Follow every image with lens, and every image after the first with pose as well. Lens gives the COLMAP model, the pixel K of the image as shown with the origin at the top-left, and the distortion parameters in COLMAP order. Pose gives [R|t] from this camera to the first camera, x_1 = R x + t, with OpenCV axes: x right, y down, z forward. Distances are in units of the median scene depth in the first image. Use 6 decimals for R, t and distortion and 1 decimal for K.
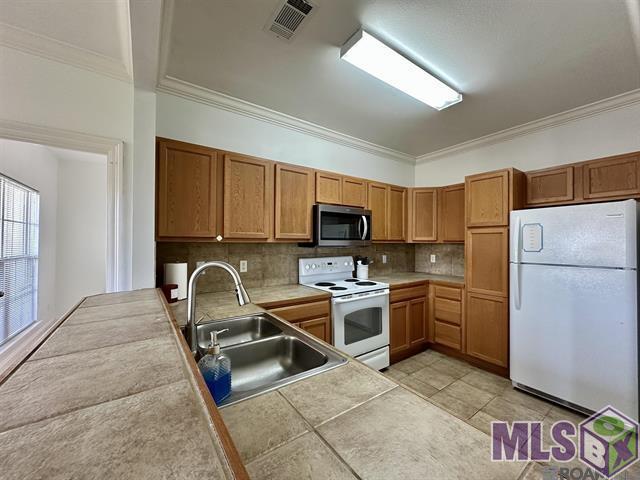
lens RADIAL K [[253.9, 0, 319.9], [0, 253.9, 240.9], [0, 0, 1]] dist [-0.011734, -0.000210]
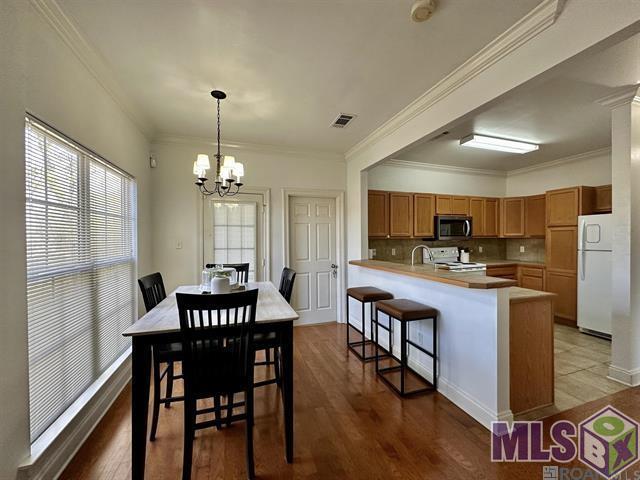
lens RADIAL K [[253.9, 0, 318.3], [0, 253.9, 240.2], [0, 0, 1]] dist [-0.011734, -0.000210]
pose [[0.957517, -0.008262, -0.288260, -0.256515], [0.012210, 0.999855, 0.011900, -0.008384], [0.288119, -0.014914, 0.957478, -0.753285]]
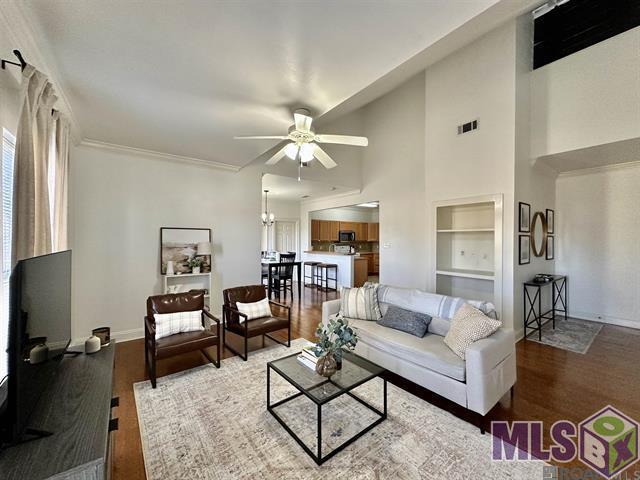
lens RADIAL K [[253.9, 0, 322.4], [0, 253.9, 239.7], [0, 0, 1]] dist [-0.011734, -0.000210]
pose [[0.999315, 0.000400, 0.036995, -0.364961], [-0.000611, 0.999983, 0.005714, -0.035296], [-0.036992, -0.005733, 0.999299, -2.399840]]
